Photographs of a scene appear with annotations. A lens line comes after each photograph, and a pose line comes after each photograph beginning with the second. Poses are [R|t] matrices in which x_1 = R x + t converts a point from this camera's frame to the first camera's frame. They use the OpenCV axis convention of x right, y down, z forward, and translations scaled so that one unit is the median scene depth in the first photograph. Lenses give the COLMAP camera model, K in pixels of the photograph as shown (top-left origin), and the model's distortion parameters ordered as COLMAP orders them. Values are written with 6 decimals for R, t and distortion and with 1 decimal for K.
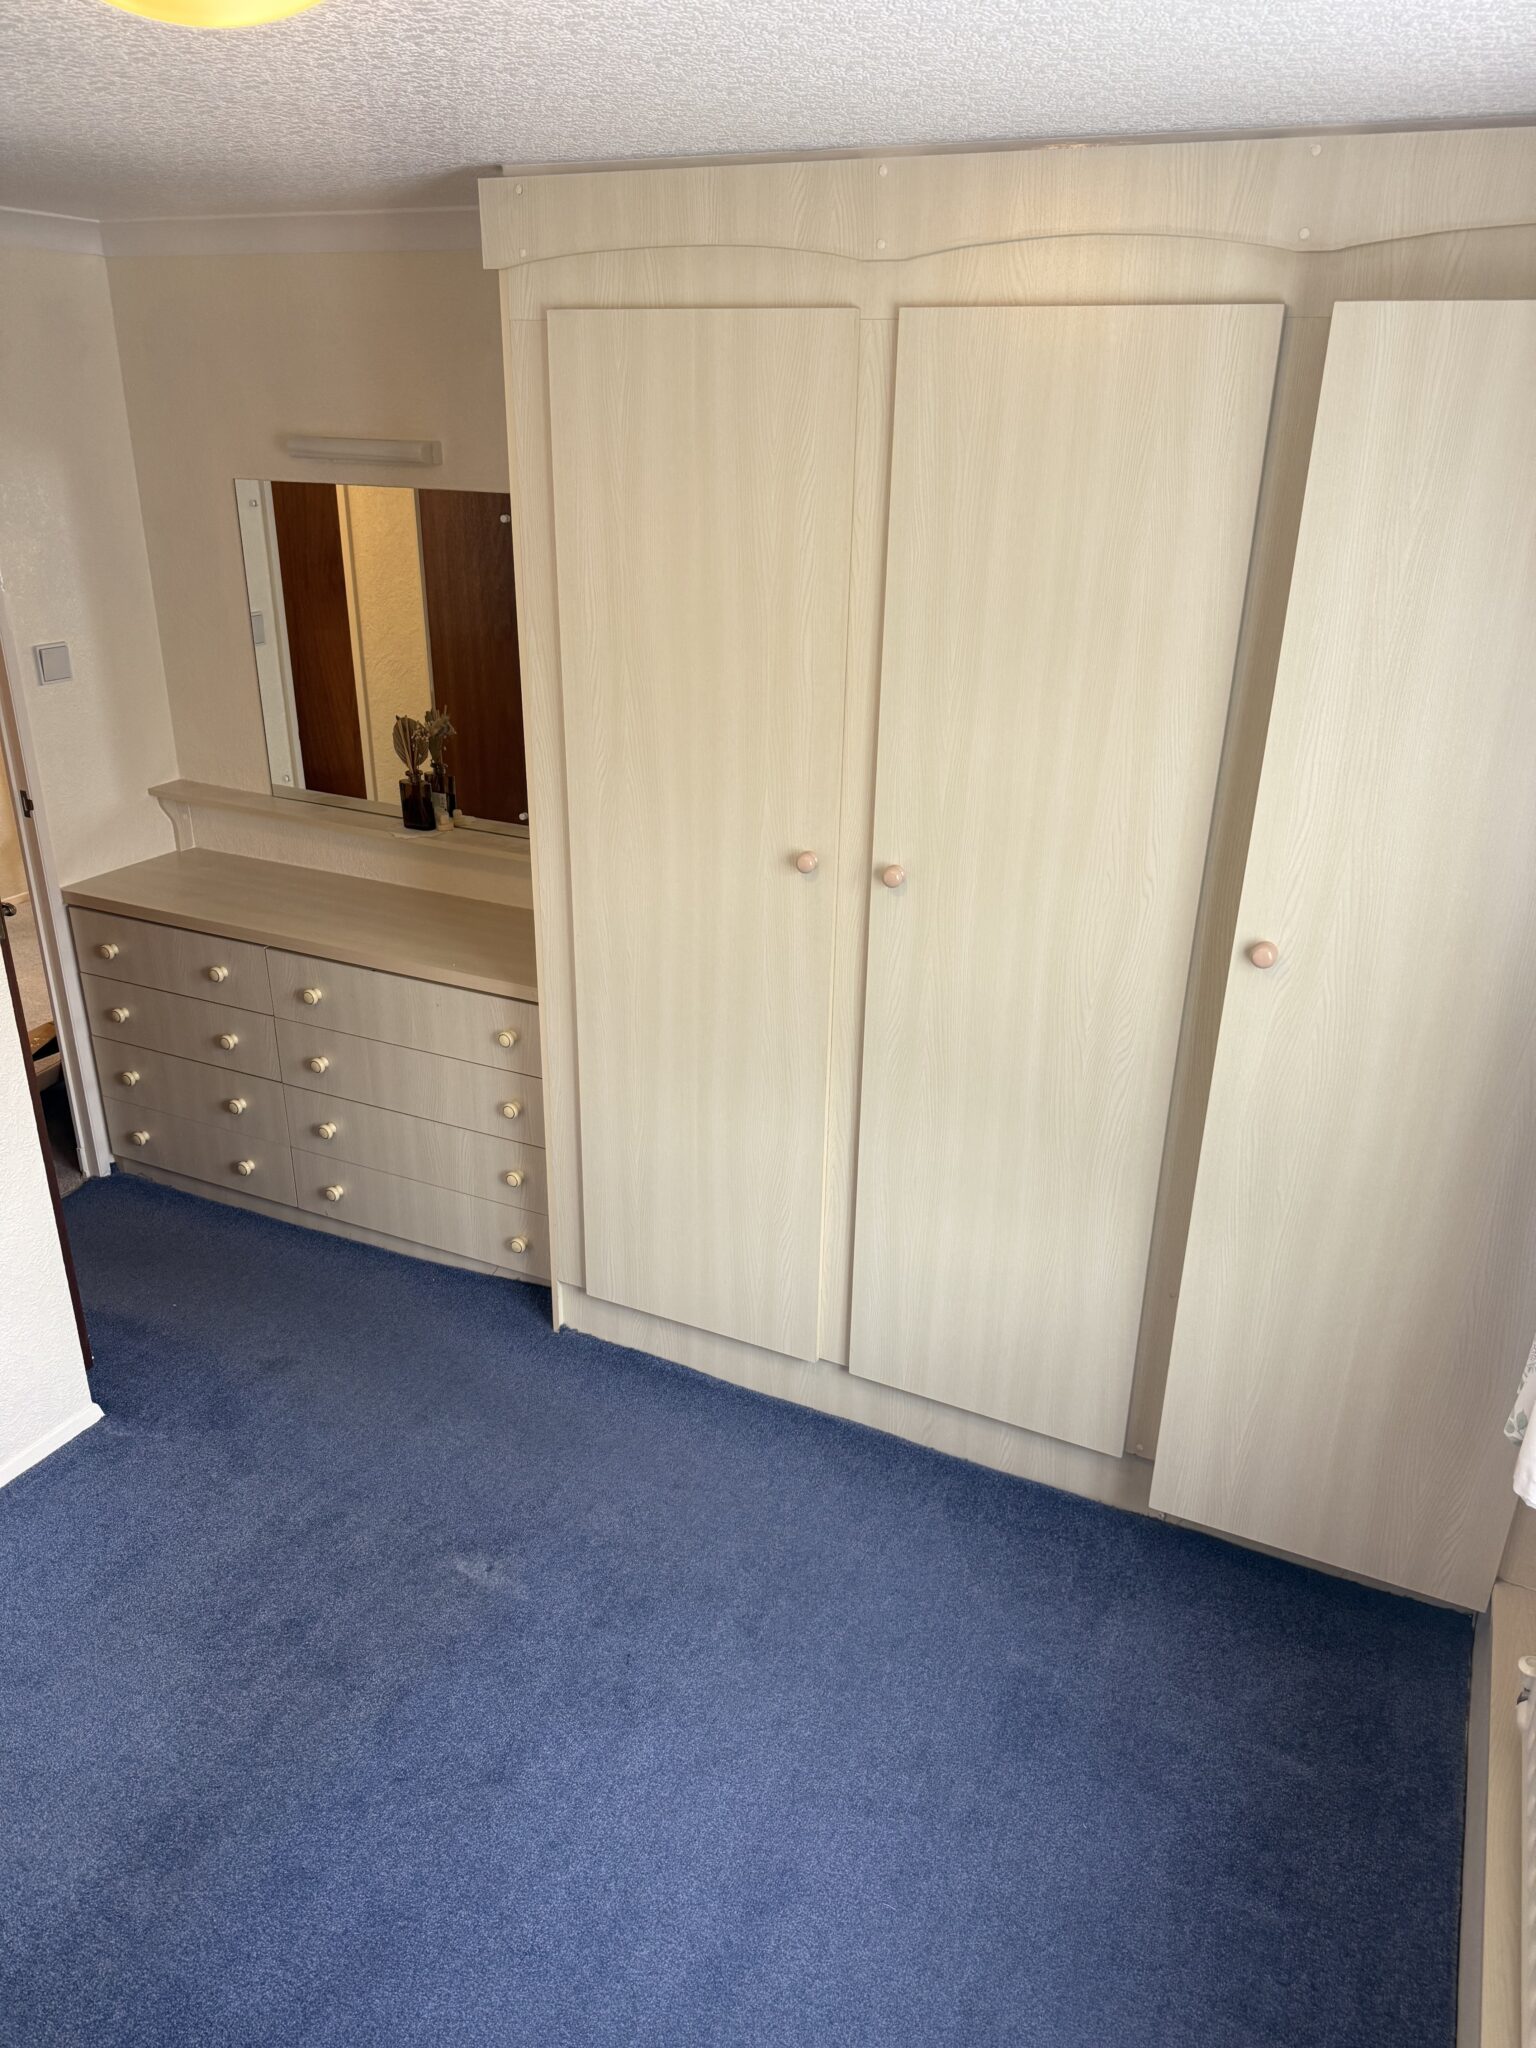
lens RADIAL K [[1444.0, 0, 768.3], [0, 1444.0, 1018.8], [0, 0, 1]] dist [0.056961, -0.067912]
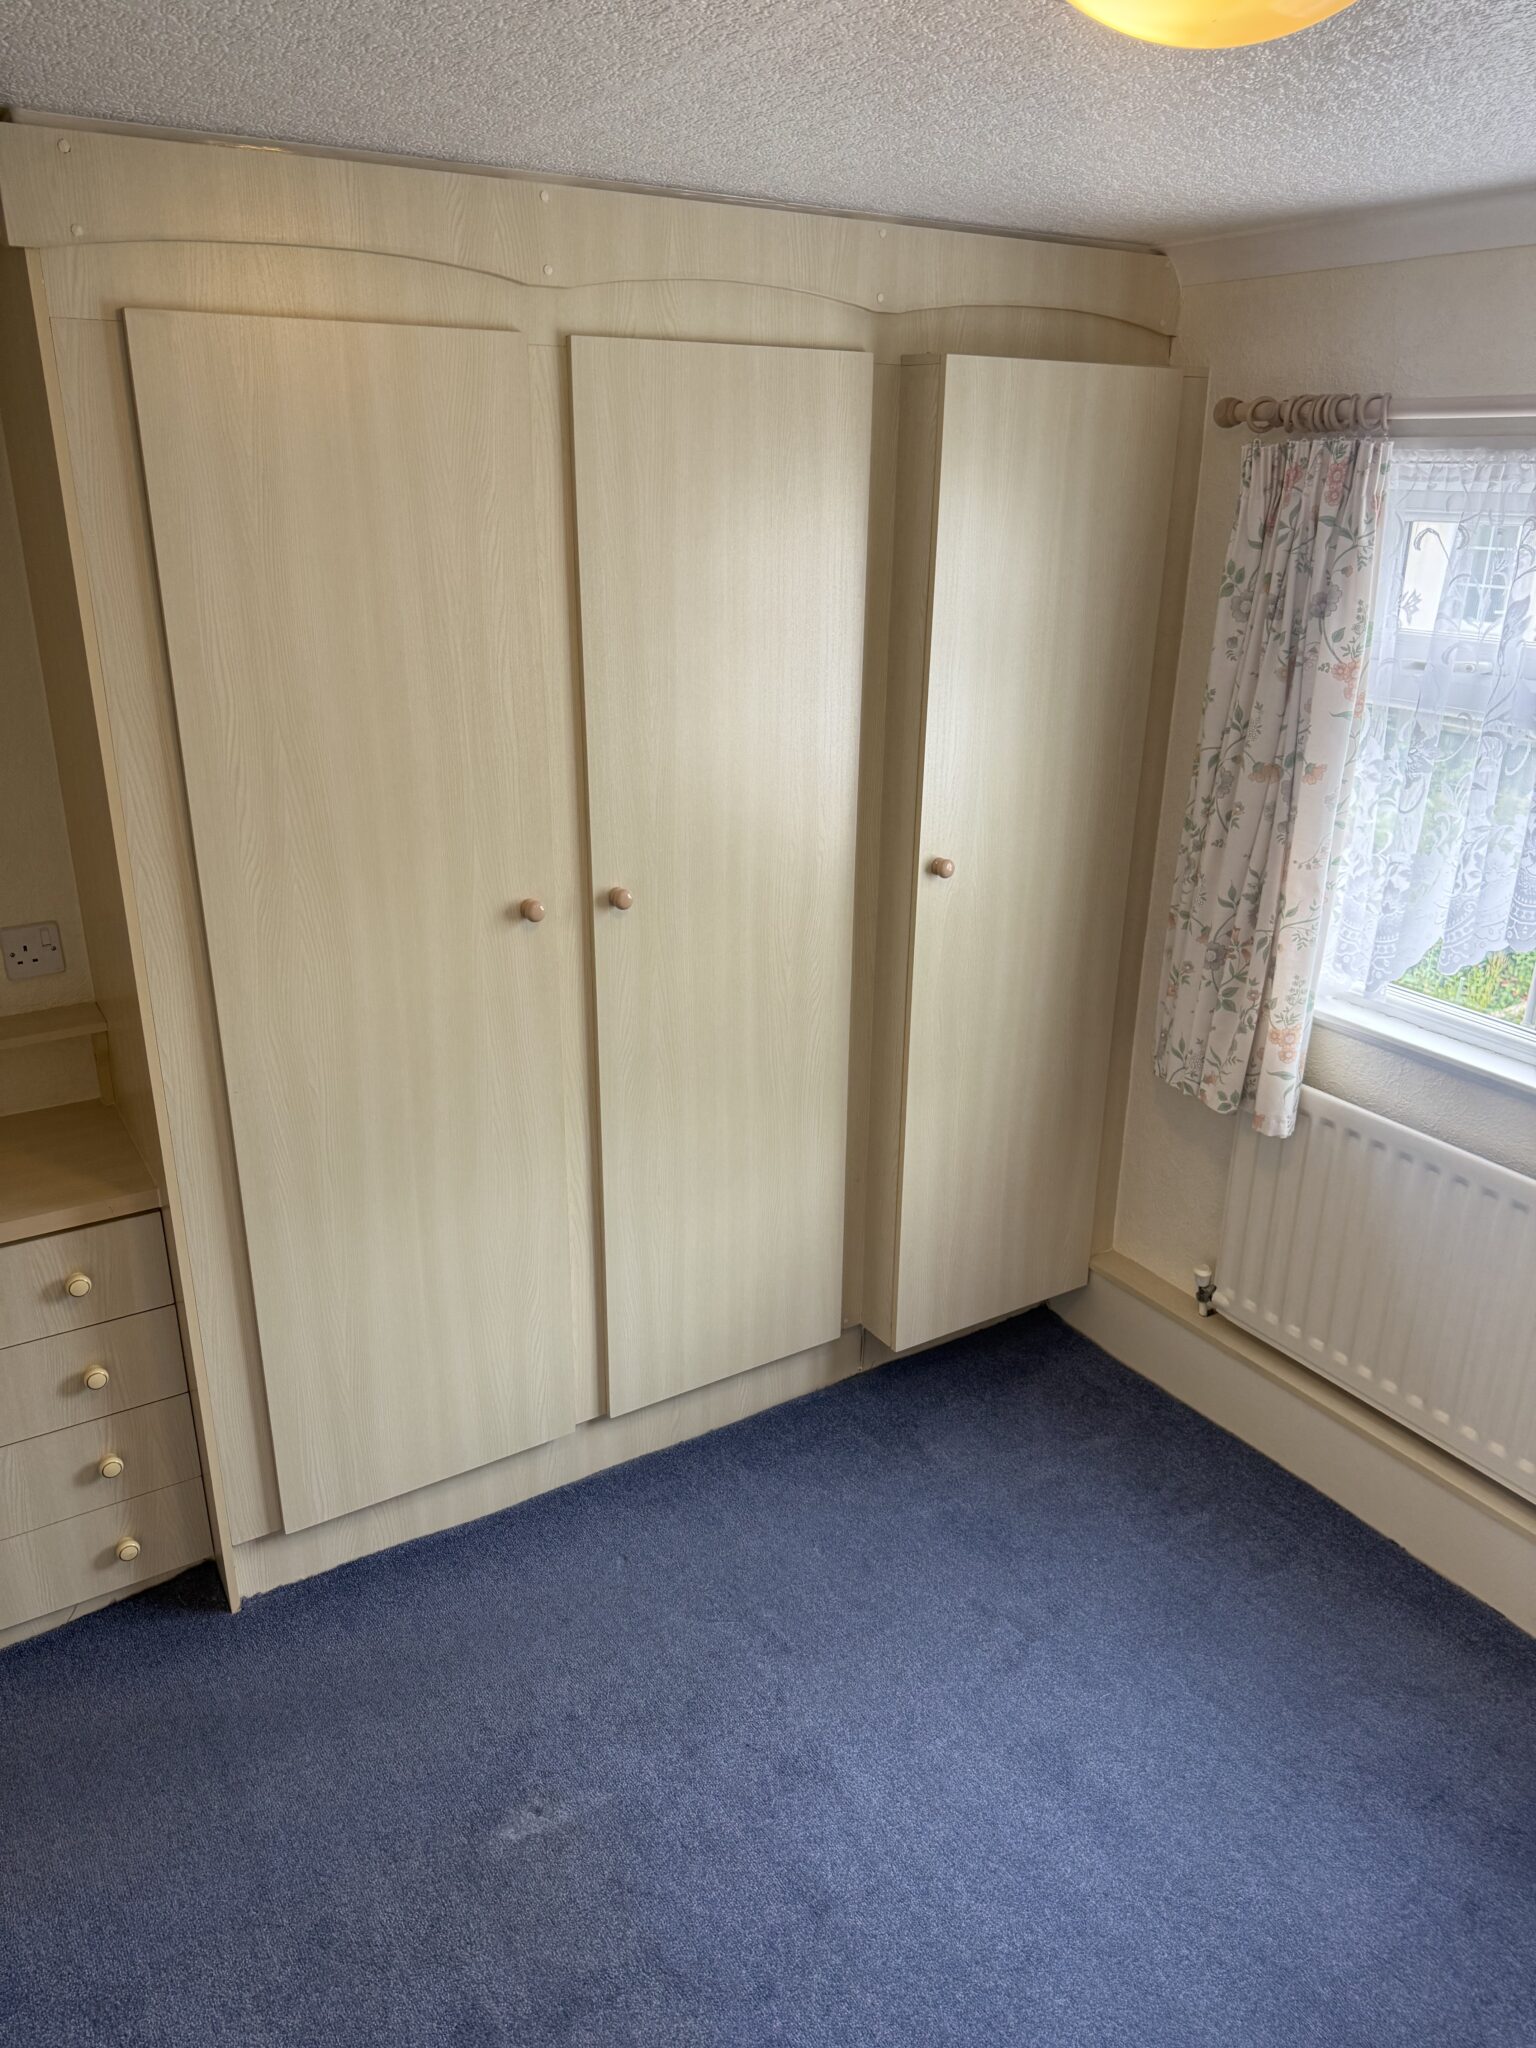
lens RADIAL K [[1444.0, 0, 758.9], [0, 1444.0, 1024.5], [0, 0, 1]] dist [0.056961, -0.067912]
pose [[0.543490, -0.307937, 0.780892, -0.685663], [0.331278, 0.933455, 0.137534, -0.125014], [-0.771280, 0.183944, 0.609337, 0.335861]]
